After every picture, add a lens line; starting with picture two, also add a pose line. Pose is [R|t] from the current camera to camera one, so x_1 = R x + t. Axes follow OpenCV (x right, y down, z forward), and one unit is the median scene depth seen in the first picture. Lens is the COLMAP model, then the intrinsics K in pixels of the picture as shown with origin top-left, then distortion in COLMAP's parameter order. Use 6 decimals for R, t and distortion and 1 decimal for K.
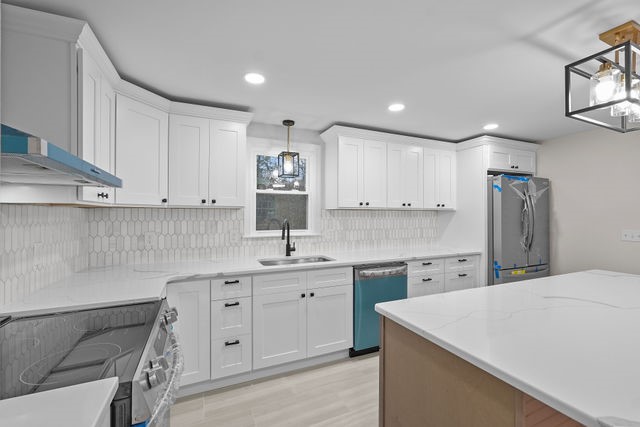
lens RADIAL K [[266.6, 0, 315.0], [0, 266.6, 210.5], [0, 0, 1]] dist [-0.000087, -0.000041]
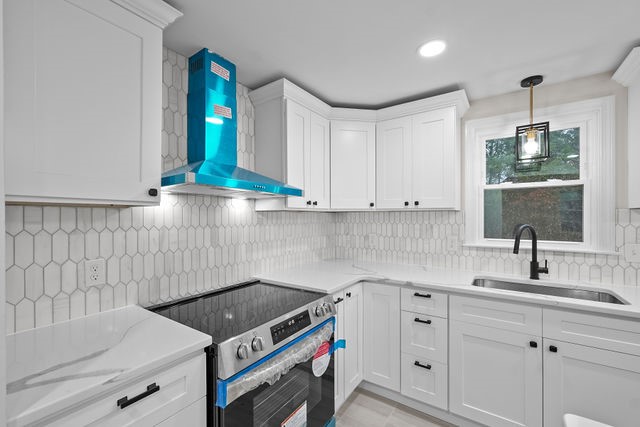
lens RADIAL K [[268.8, 0, 317.8], [0, 268.8, 214.2], [0, 0, 1]] dist [-0.000403, 0.000306]
pose [[0.537264, -0.009220, -0.843364, 0.193415], [0.013833, 0.999902, -0.002119, 0.000832], [0.843301, -0.010528, 0.537339, 0.189038]]
